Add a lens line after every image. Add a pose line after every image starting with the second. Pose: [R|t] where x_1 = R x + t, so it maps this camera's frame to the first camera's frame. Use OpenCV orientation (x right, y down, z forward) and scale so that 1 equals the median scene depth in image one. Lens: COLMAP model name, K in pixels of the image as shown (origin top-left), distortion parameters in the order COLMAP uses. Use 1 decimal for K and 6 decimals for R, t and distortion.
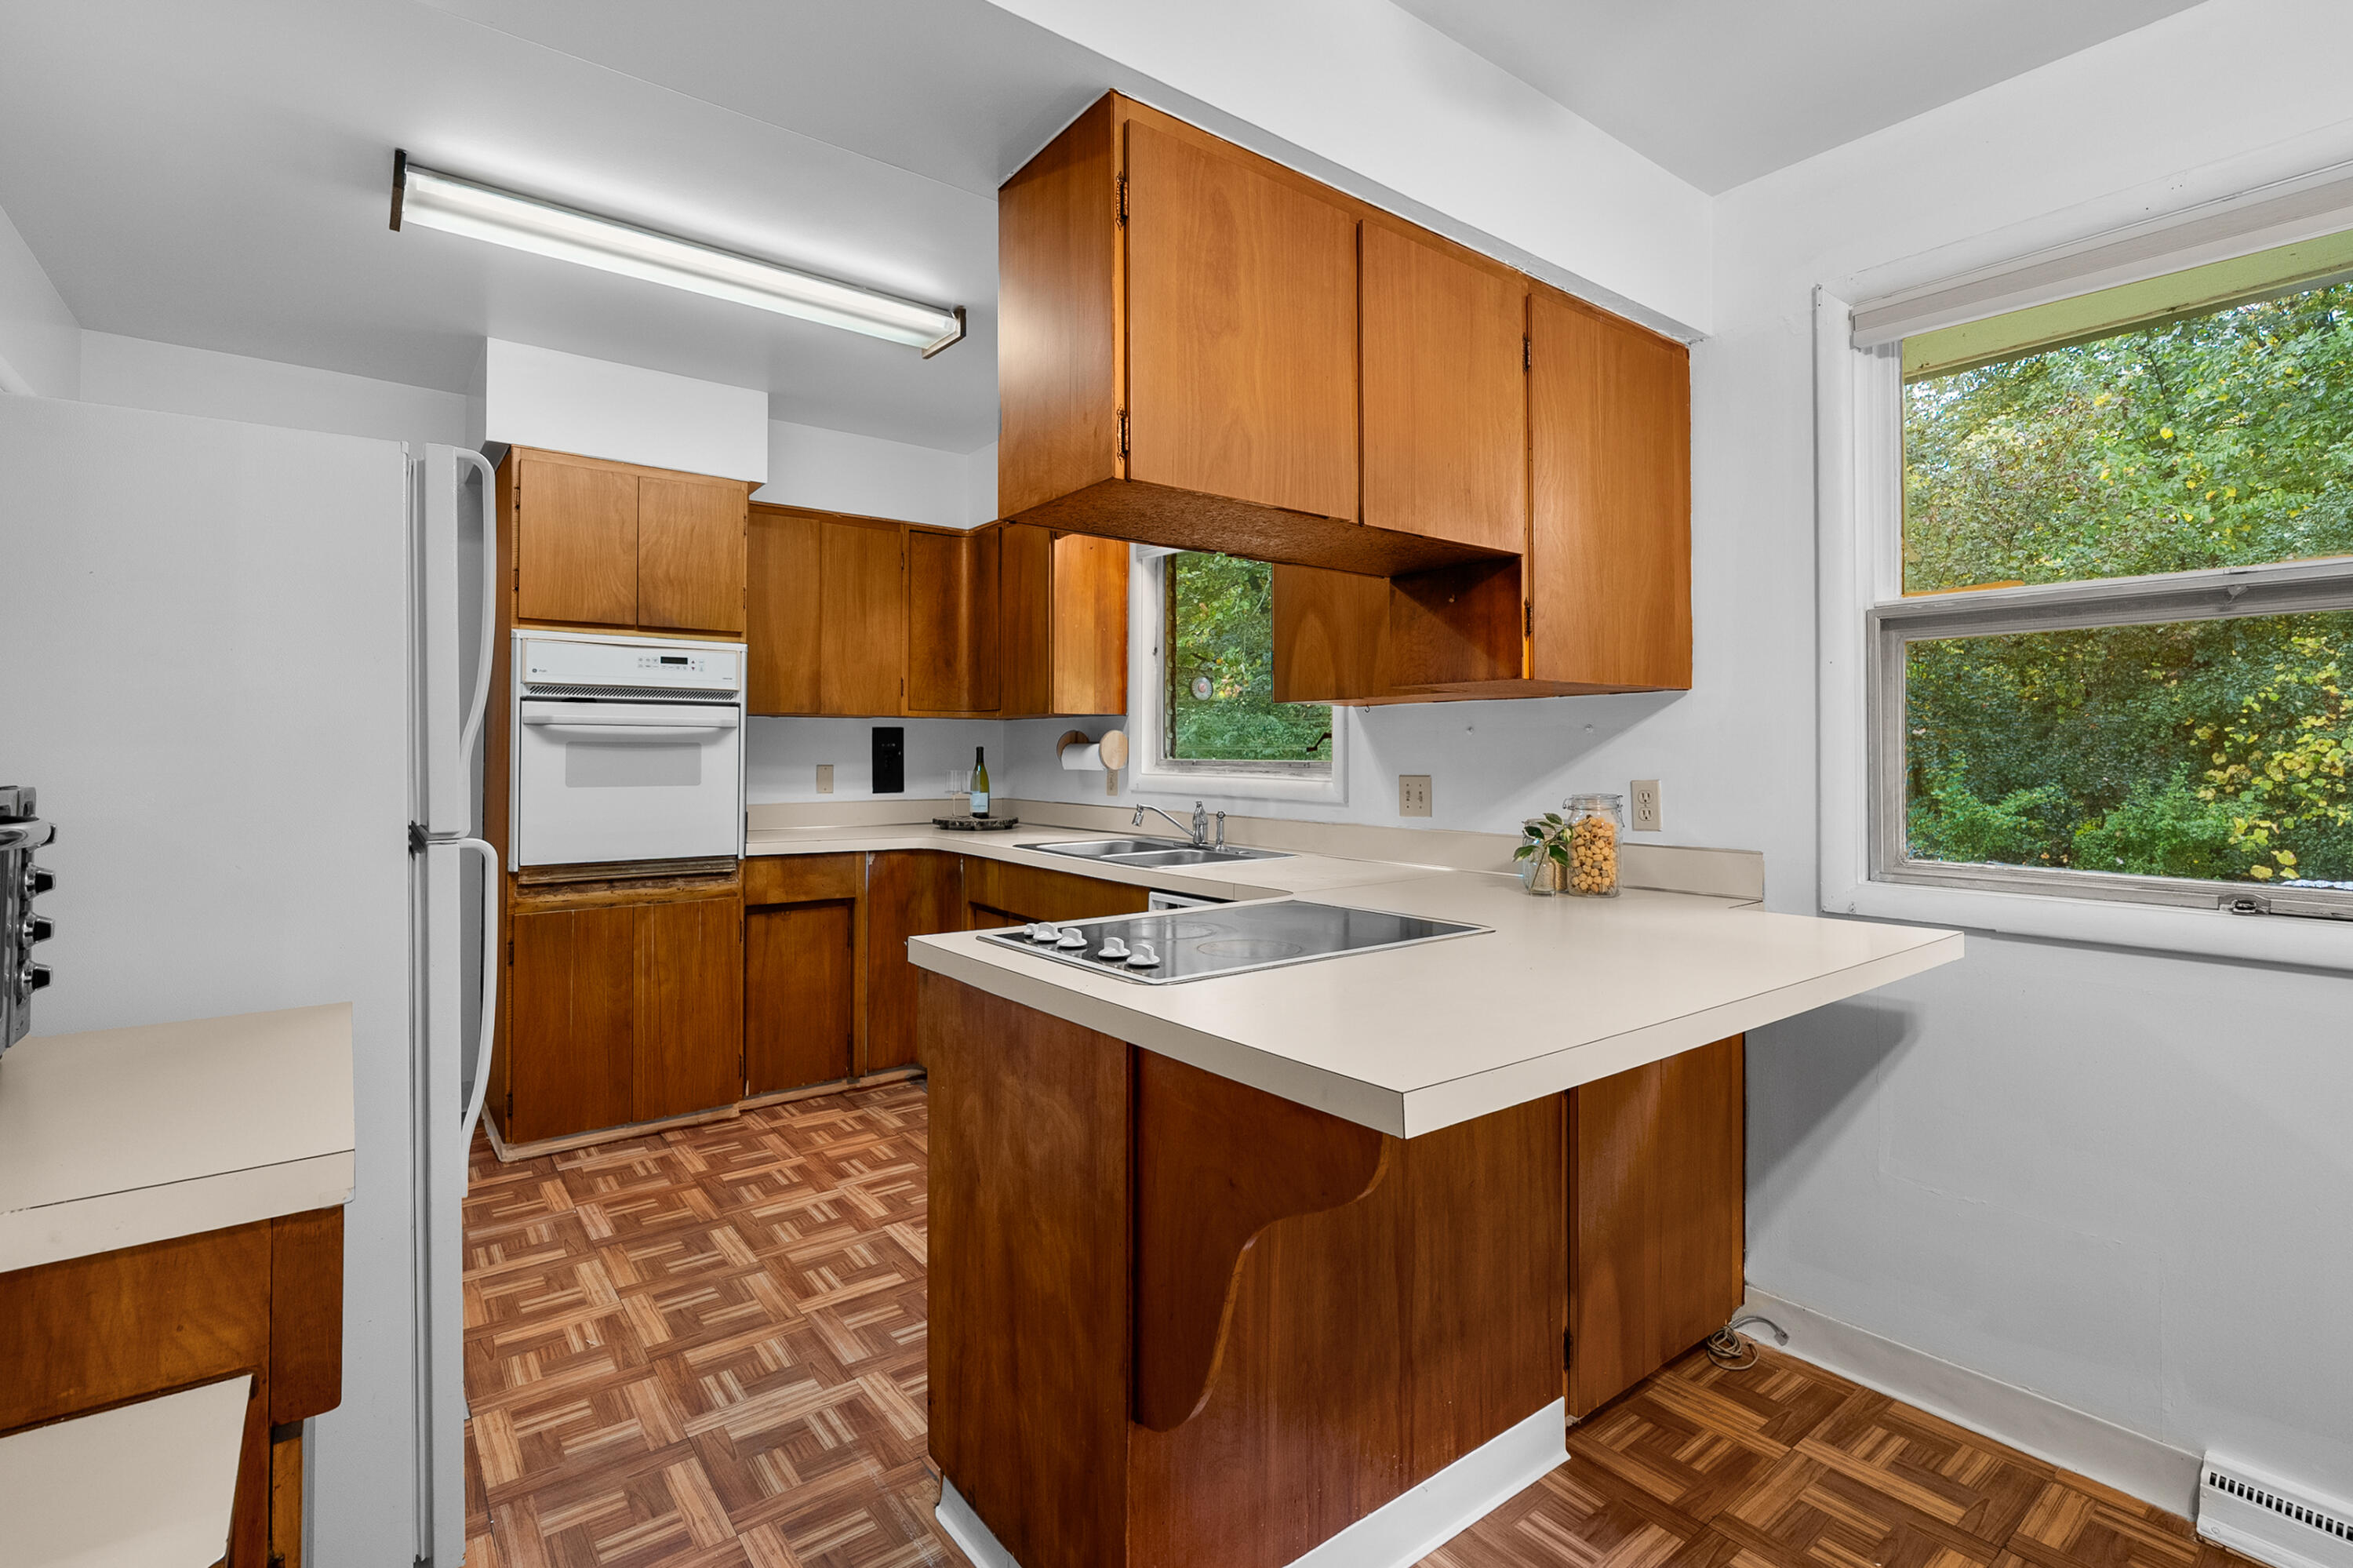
lens RADIAL K [[1091.5, 0, 1164.9], [0, 1091.5, 735.0], [0, 0, 1]] dist [-0.008902, 0.002571]
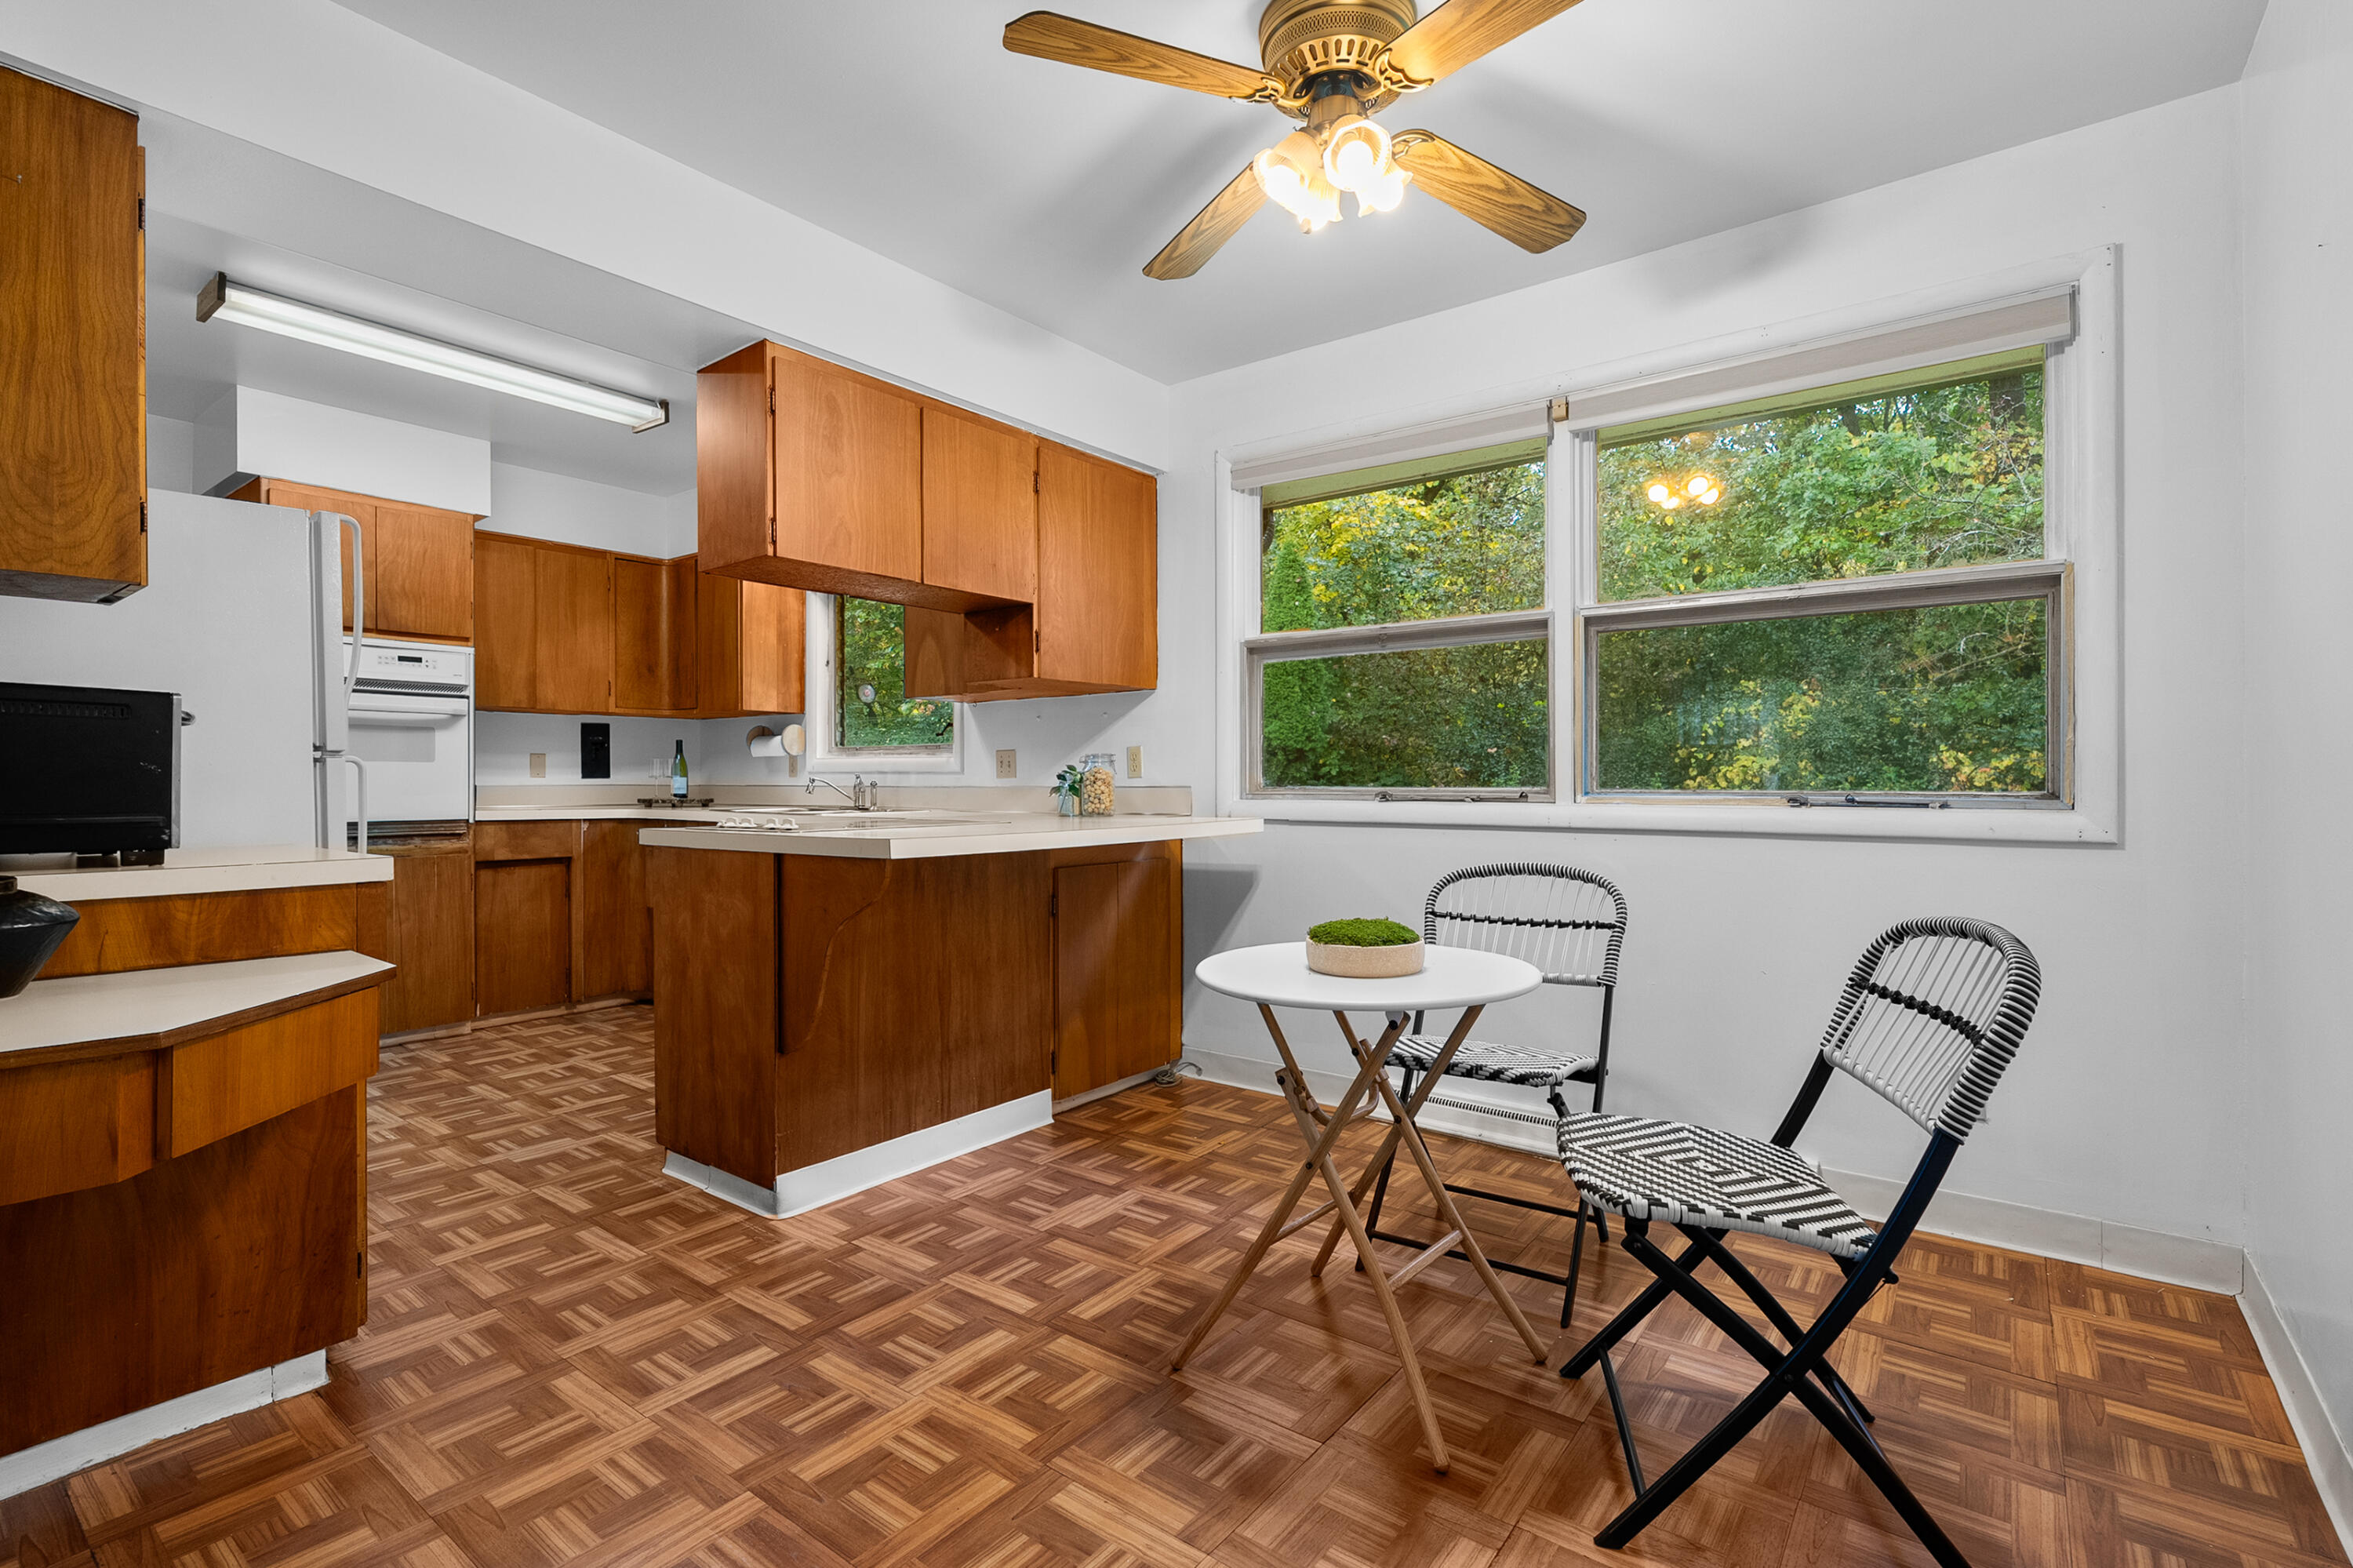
lens RADIAL K [[1091.5, 0, 1173.3], [0, 1091.5, 784.1], [0, 0, 1]] dist [-0.008902, 0.002571]
pose [[0.965191, -0.003906, 0.261518, 0.059567], [-0.000931, 0.999831, 0.018370, 0.051711], [-0.261545, -0.017974, 0.965024, -0.430151]]
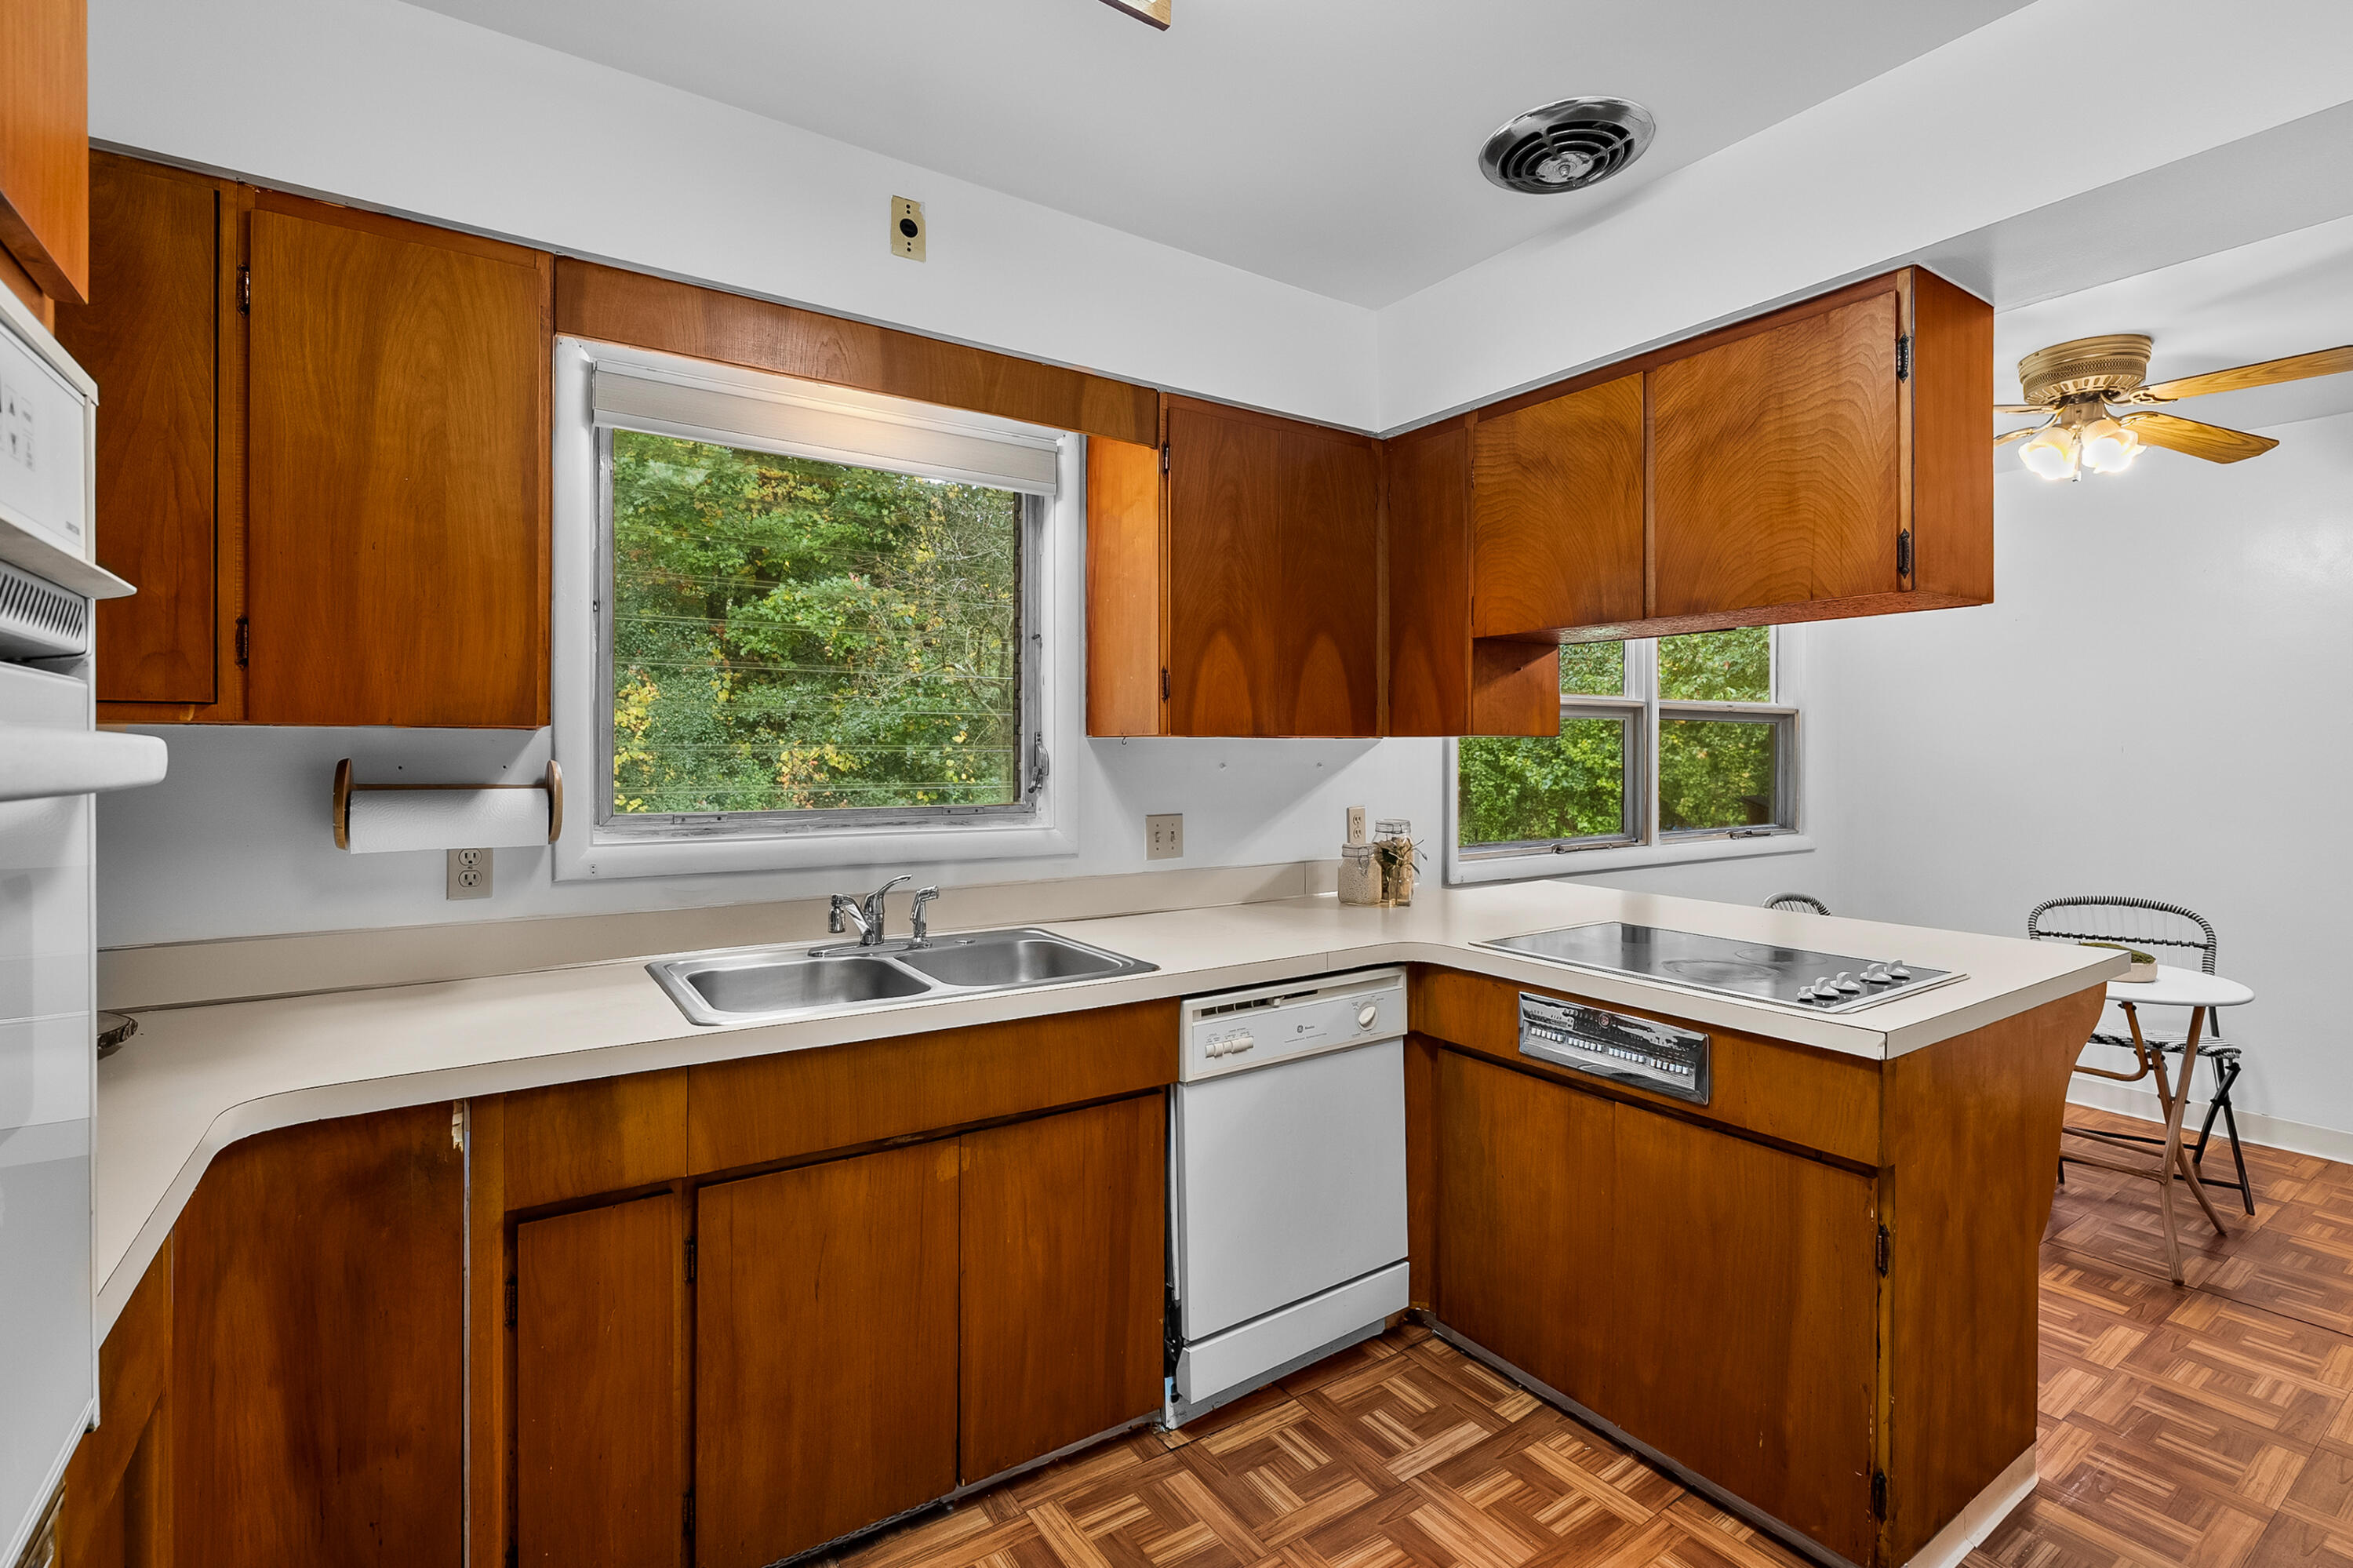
lens RADIAL K [[1091.5, 0, 1180.5], [0, 1091.5, 759.0], [0, 0, 1]] dist [-0.008902, 0.002571]
pose [[0.045251, -0.009710, 0.998928, -0.650947], [-0.015620, 0.999824, 0.010426, -0.018192], [-0.998854, -0.016075, 0.045091, 0.881498]]
